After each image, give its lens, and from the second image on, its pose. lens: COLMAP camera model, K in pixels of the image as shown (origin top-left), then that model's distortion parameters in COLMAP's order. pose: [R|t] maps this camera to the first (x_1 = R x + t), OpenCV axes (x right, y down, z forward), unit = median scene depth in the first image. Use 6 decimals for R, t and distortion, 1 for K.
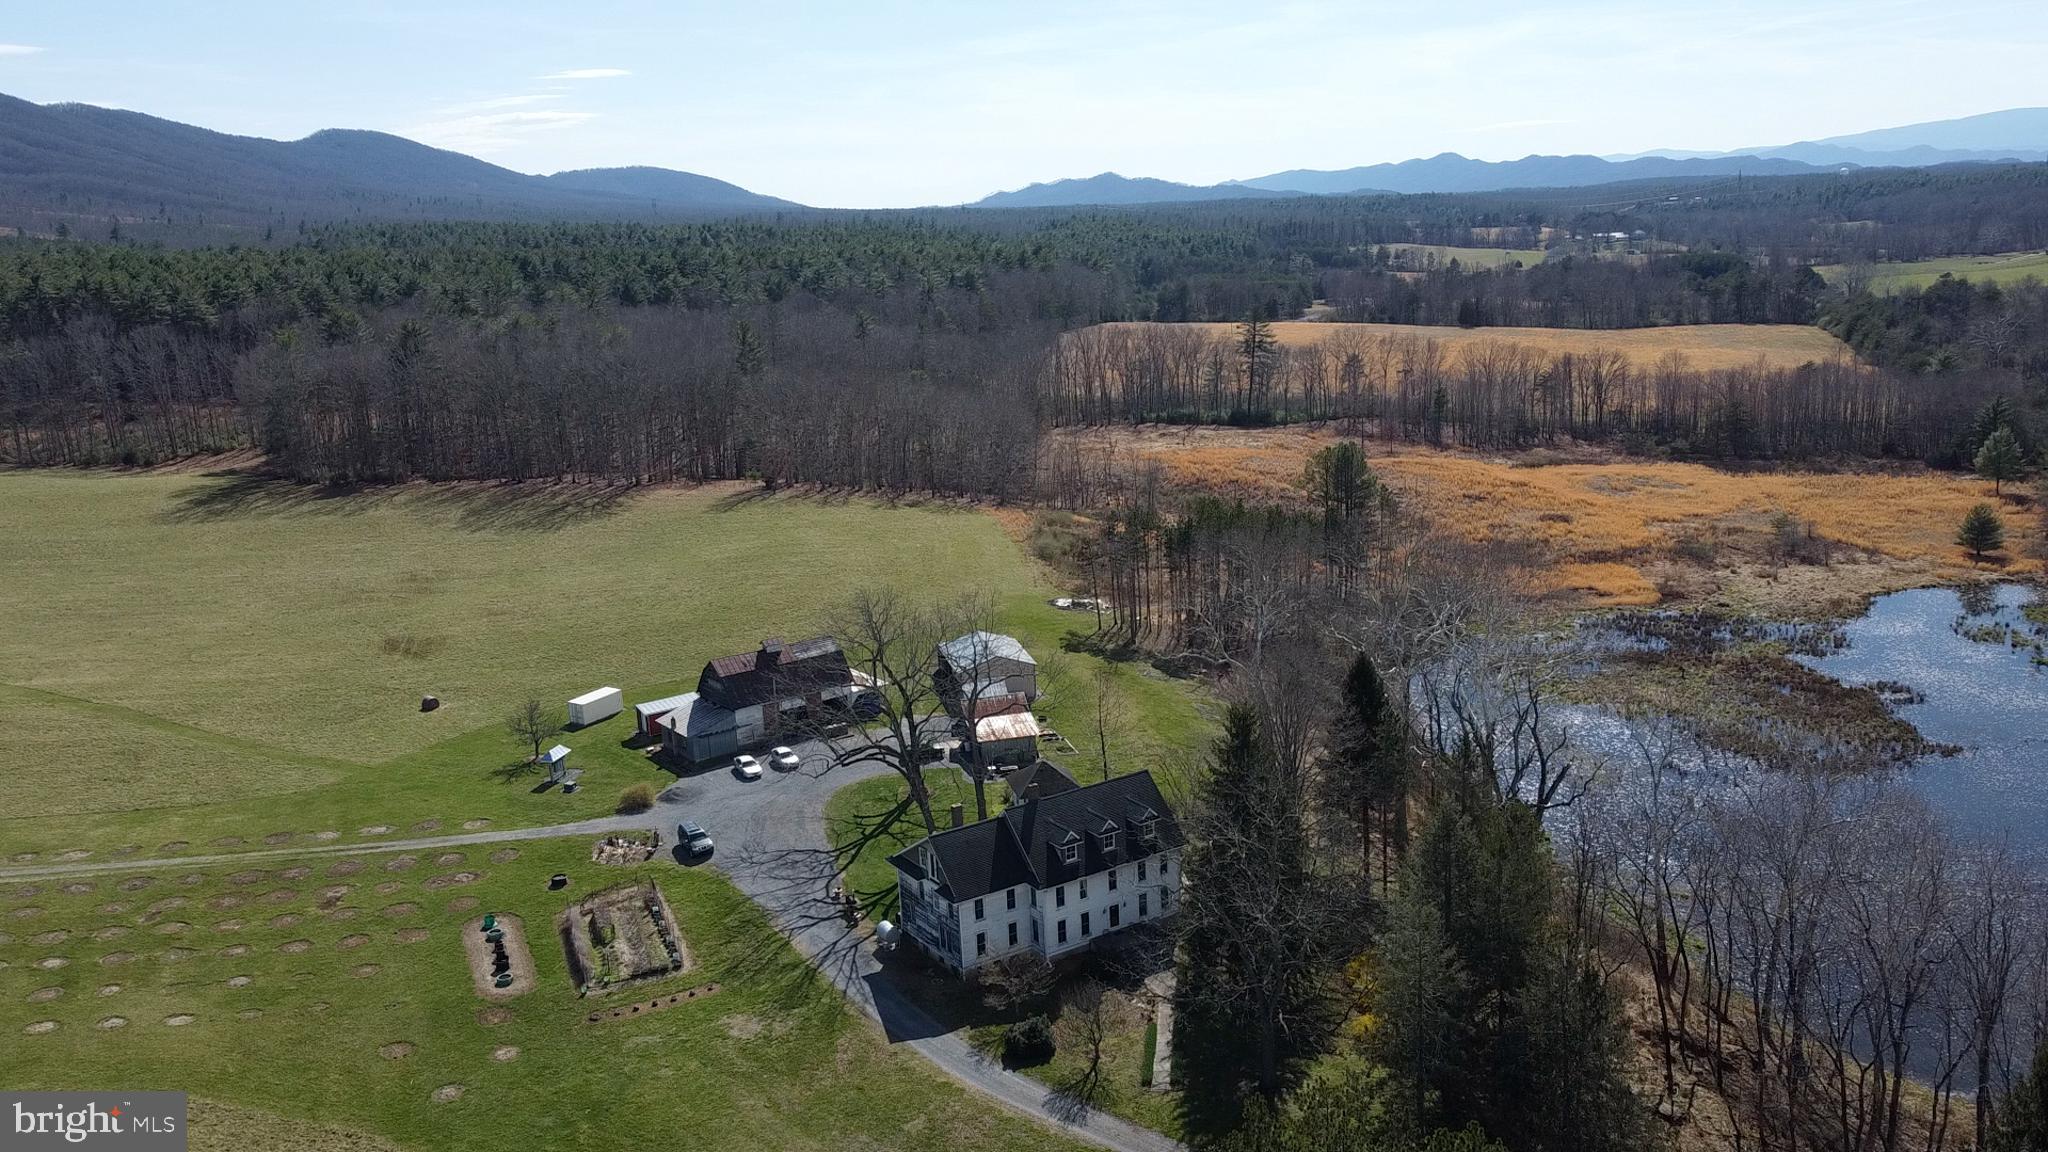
lens RADIAL K [[1652.1, 0, 1040.4], [0, 1652.1, 579.1], [0, 0, 1]] dist [0.007216, -0.011309]
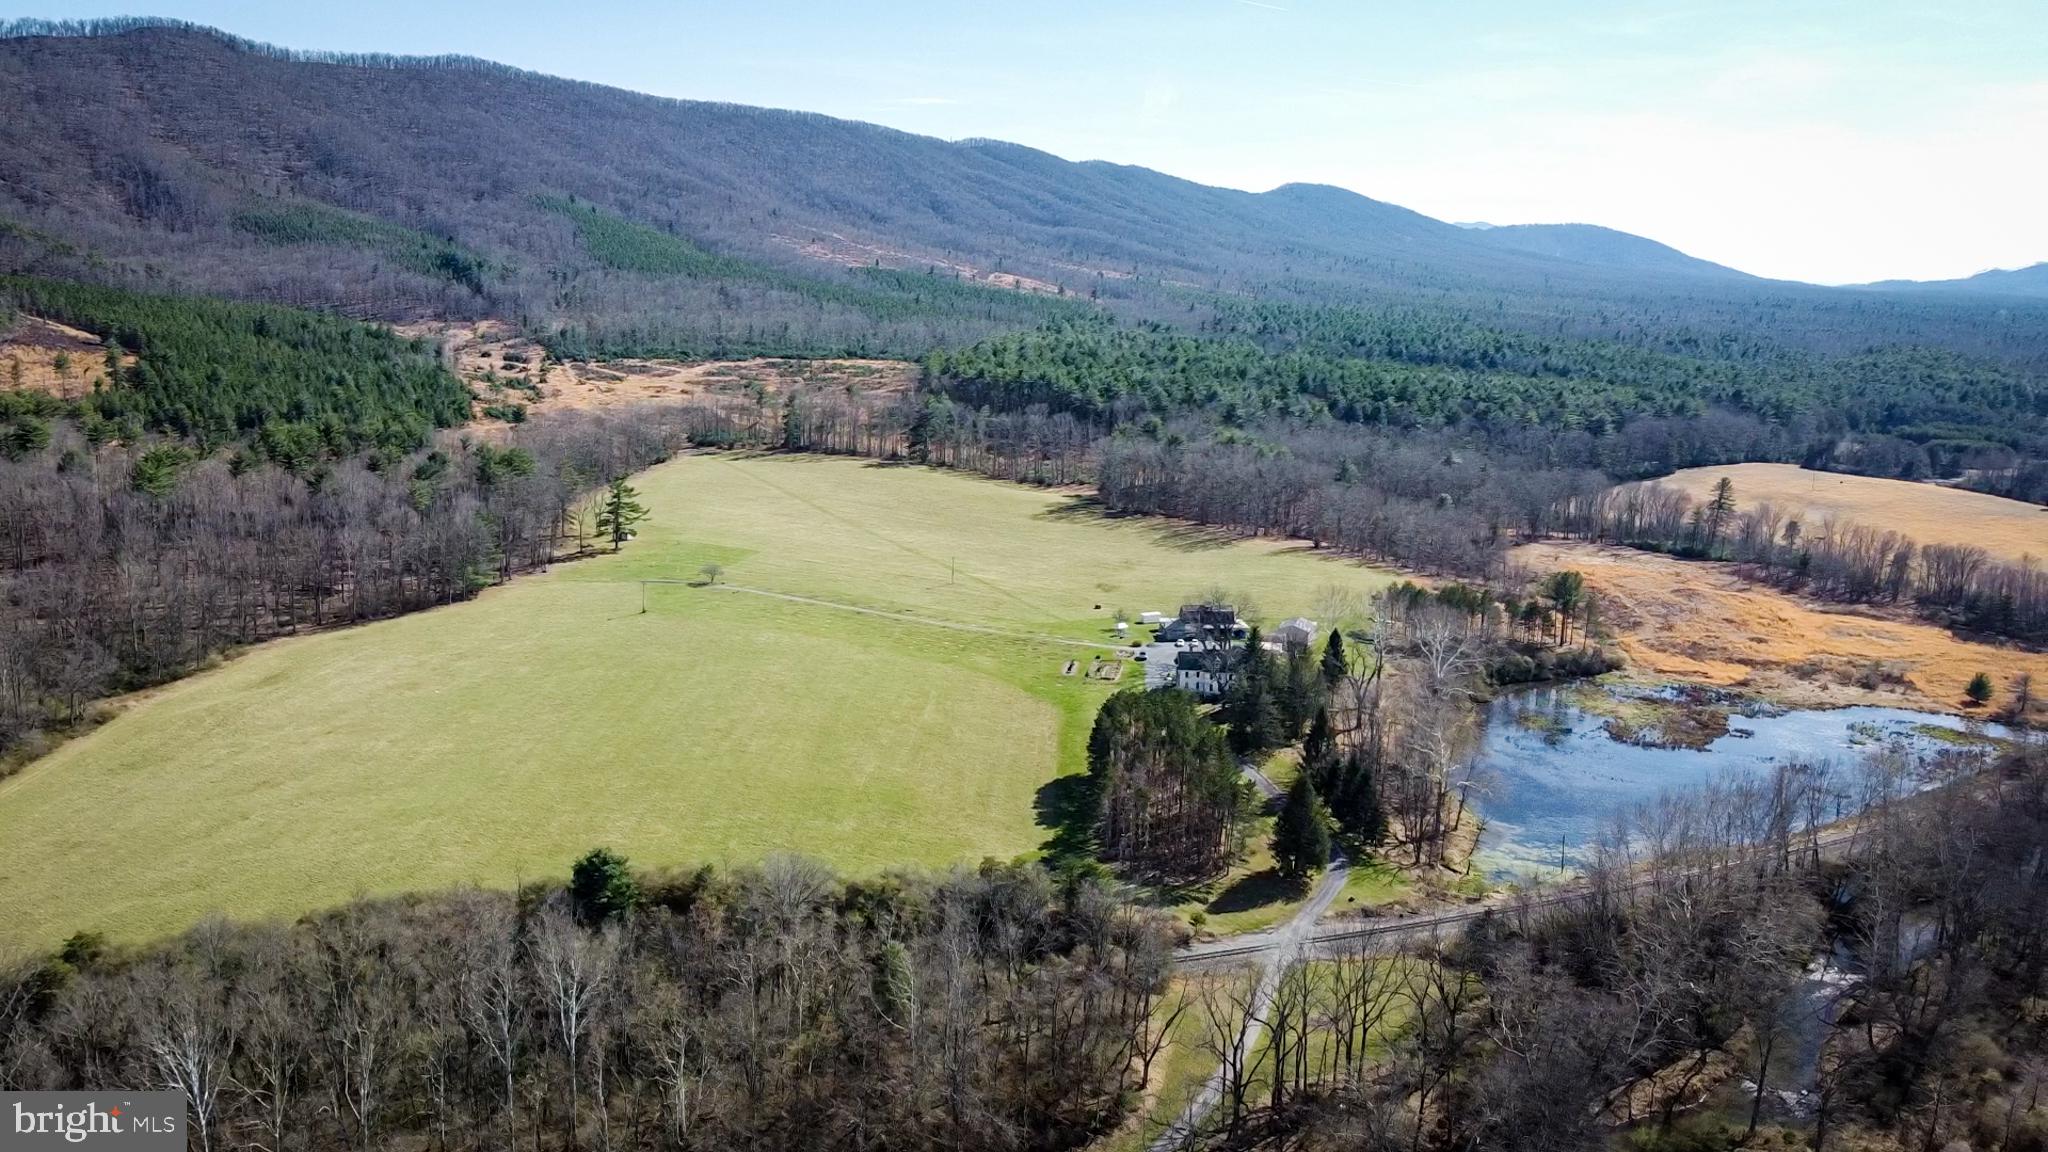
lens RADIAL K [[1652.1, 0, 1029.0], [0, 1652.1, 567.0], [0, 0, 1]] dist [0.007216, -0.011309]
pose [[0.847381, 0.162417, -0.505535, 1.066716], [-0.177733, 0.983911, 0.018191, -0.017891], [0.500356, 0.074436, 0.862614, -1.649938]]
